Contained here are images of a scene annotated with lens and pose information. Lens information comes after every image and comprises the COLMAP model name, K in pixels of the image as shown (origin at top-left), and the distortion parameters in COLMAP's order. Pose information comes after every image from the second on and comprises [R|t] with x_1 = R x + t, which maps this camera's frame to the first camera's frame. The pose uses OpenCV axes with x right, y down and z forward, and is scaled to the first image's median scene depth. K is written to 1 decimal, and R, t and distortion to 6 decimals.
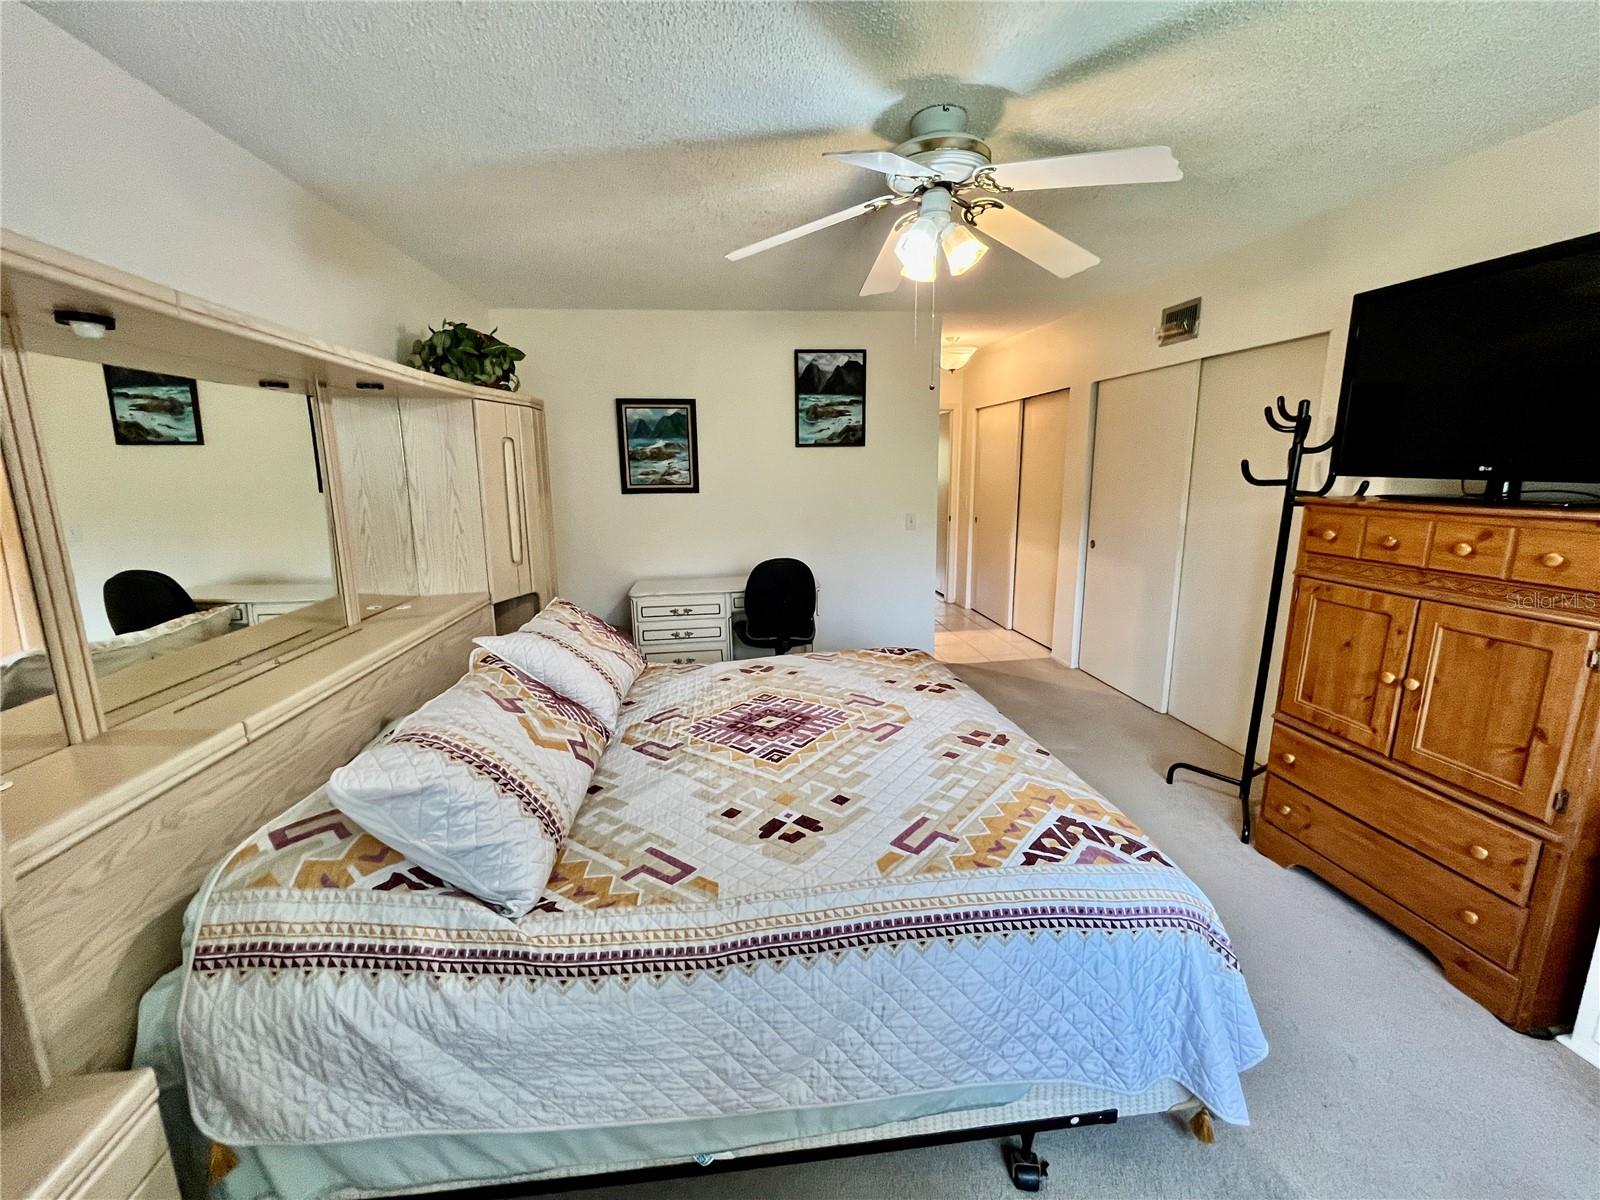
lens RADIAL K [[647.5, 0, 791.6], [0, 647.5, 593.8], [0, 0, 1]] dist [-0.003904, -0.000735]
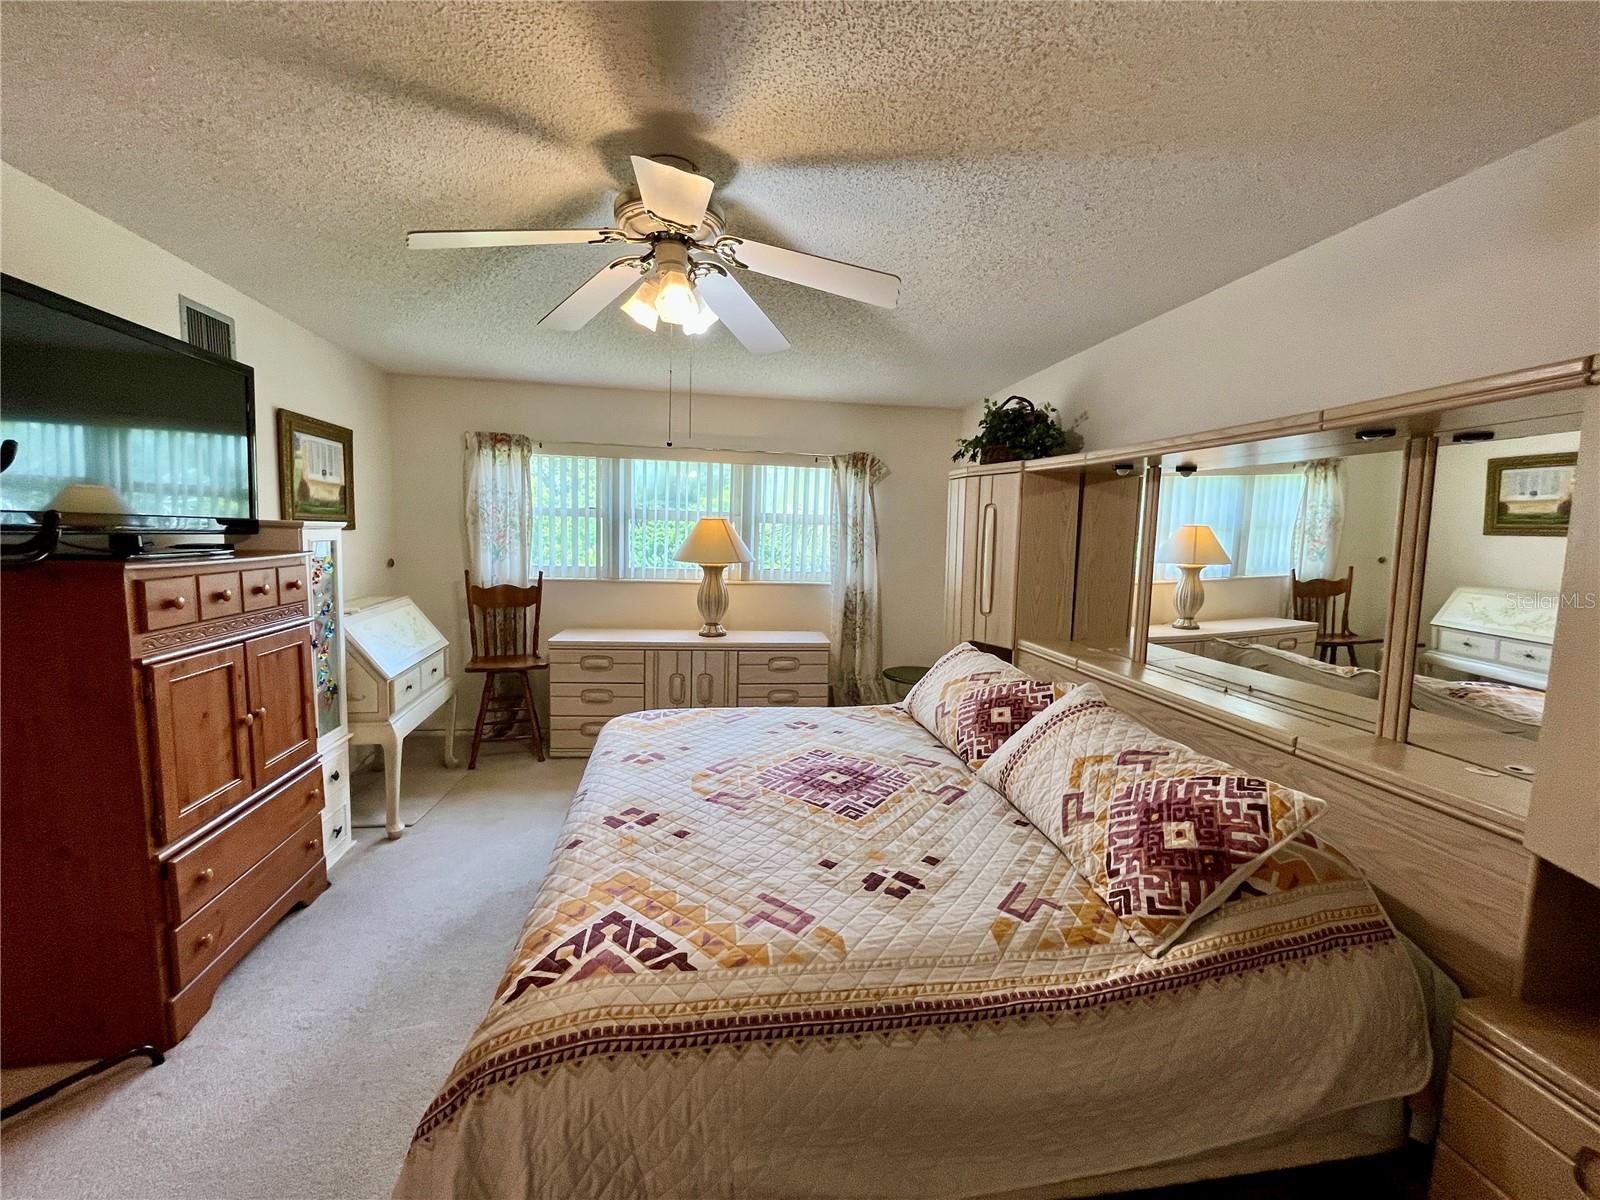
lens RADIAL K [[647.5, 0, 797.1], [0, 647.5, 594.1], [0, 0, 1]] dist [-0.003904, -0.000735]
pose [[-0.998689, -0.008058, -0.050552, 0.072920], [-0.022446, 0.956467, 0.290975, -0.347190], [0.046007, 0.291728, -0.955394, 1.752799]]
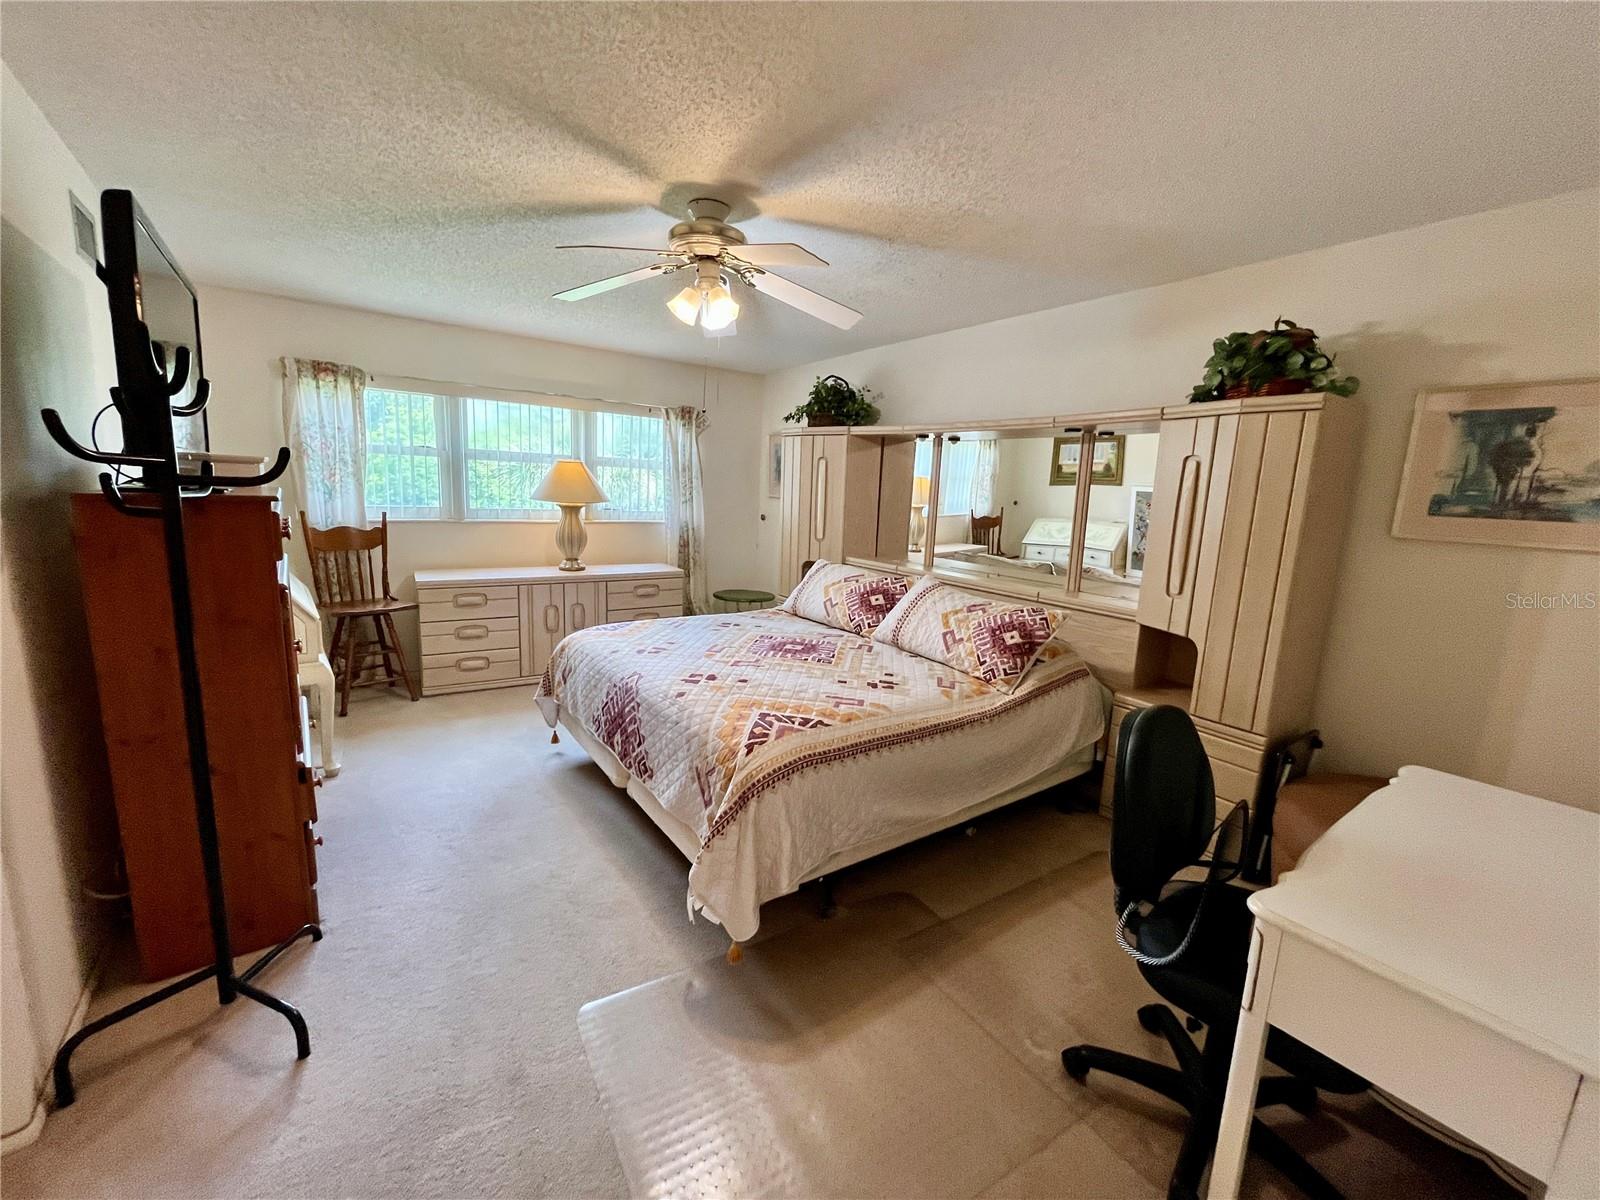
lens RADIAL K [[647.5, 0, 800.6], [0, 647.5, 592.5], [0, 0, 1]] dist [-0.003904, -0.000735]
pose [[-0.865662, 0.058145, -0.497241, 0.637026], [-0.127596, 0.934806, 0.331447, -0.385577], [0.484096, 0.350367, -0.801807, 2.005361]]
